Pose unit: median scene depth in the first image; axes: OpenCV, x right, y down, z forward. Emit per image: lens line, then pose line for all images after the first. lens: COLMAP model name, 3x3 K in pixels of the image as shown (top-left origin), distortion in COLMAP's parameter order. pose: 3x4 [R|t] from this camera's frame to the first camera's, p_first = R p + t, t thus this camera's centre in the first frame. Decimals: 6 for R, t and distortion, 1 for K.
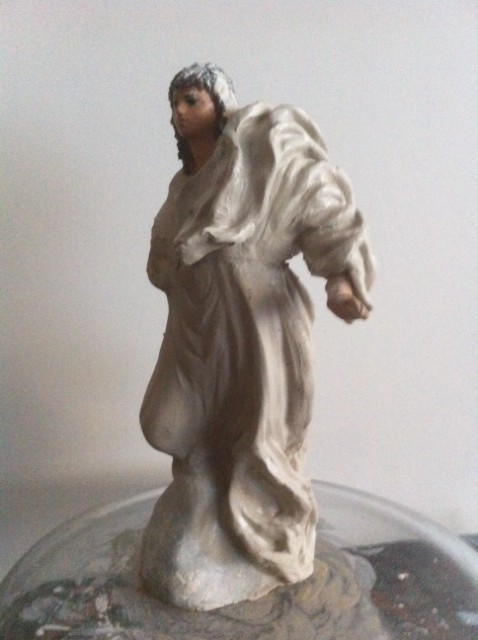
lens RADIAL K [[608.0, 0, 239.0], [0, 608.0, 320.0], [0, 0, 1]] dist [0.091323, -0.389604]
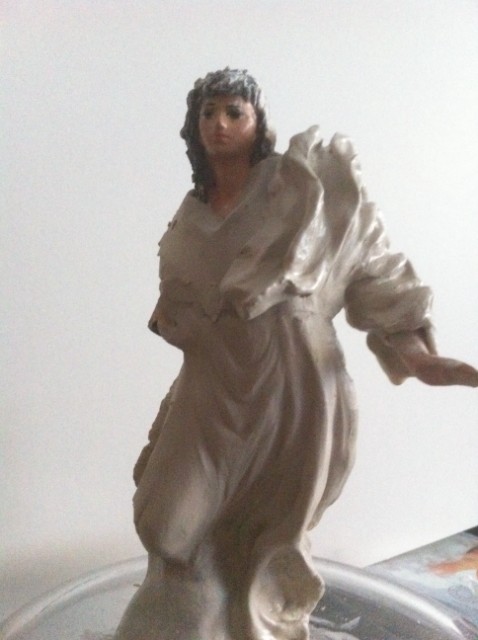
lens RADIAL K [[608.0, 0, 239.0], [0, 608.0, 320.0], [0, 0, 1]] dist [0.091323, -0.389604]
pose [[0.909845, 0.010312, 0.414820, -0.385726], [0.006800, 0.999186, -0.039752, -0.053411], [-0.414893, 0.038988, 0.909035, 0.268721]]
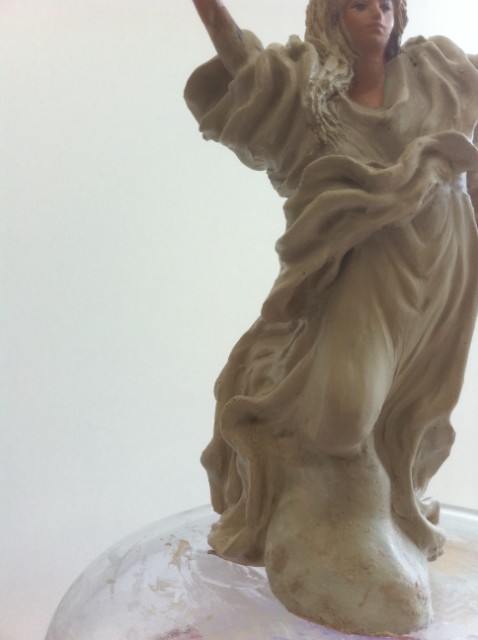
lens RADIAL K [[621.3, 0, 239.0], [0, 621.3, 320.0], [0, 0, 1]] dist [0.107734, -0.388486]
pose [[0.663198, -0.072497, 0.744924, -0.847028], [0.134413, 0.990653, -0.023255, 0.061940], [-0.736275, 0.115550, 0.666743, 0.600683]]
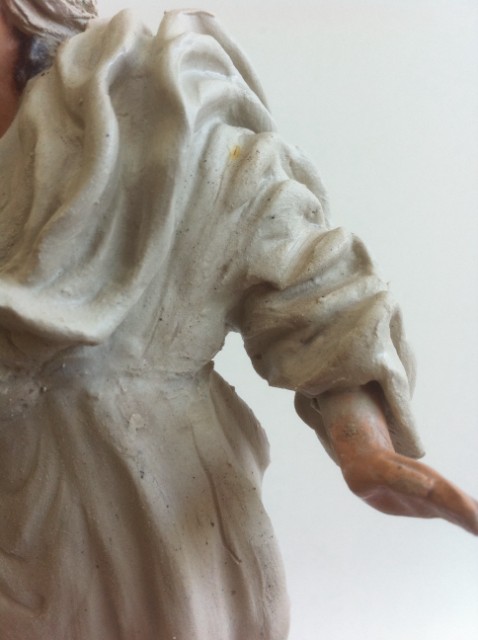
lens RADIAL K [[644.2, 0, 239.0], [0, 644.2, 320.0], [0, 0, 1]] dist [0.051089, -0.354075]
pose [[0.960290, -0.082035, 0.266671, -0.023287], [0.089249, 0.995896, -0.015025, -0.112778], [-0.264344, 0.038228, 0.963671, 0.528674]]
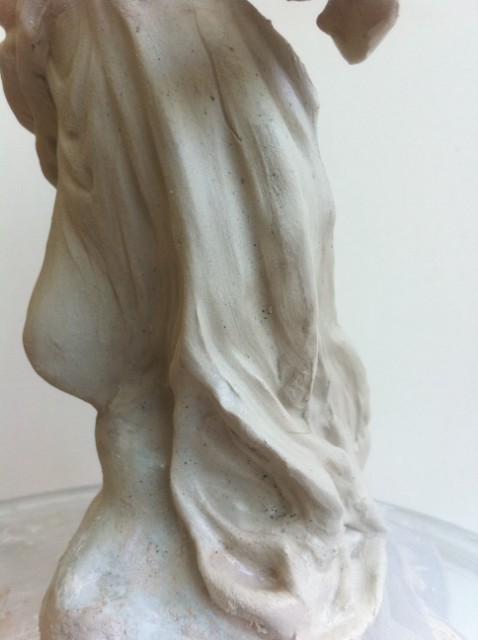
lens RADIAL K [[621.3, 0, 239.0], [0, 621.3, 320.0], [0, 0, 1]] dist [0.107734, -0.388486]
pose [[0.960591, -0.046296, -0.274084, 0.202809], [0.018523, 0.994502, -0.103065, 0.228101], [0.277348, 0.093926, 0.956167, 0.520925]]
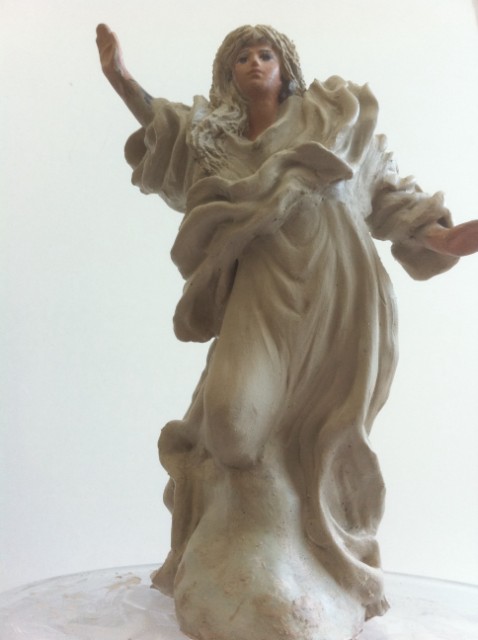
lens RADIAL K [[621.3, 0, 239.0], [0, 621.3, 320.0], [0, 0, 1]] dist [0.107734, -0.388486]
pose [[0.862535, 0.070011, 0.501130, -0.558953], [0.100922, 0.946679, -0.305963, 0.324020], [-0.495830, 0.314479, 0.809479, 0.334375]]
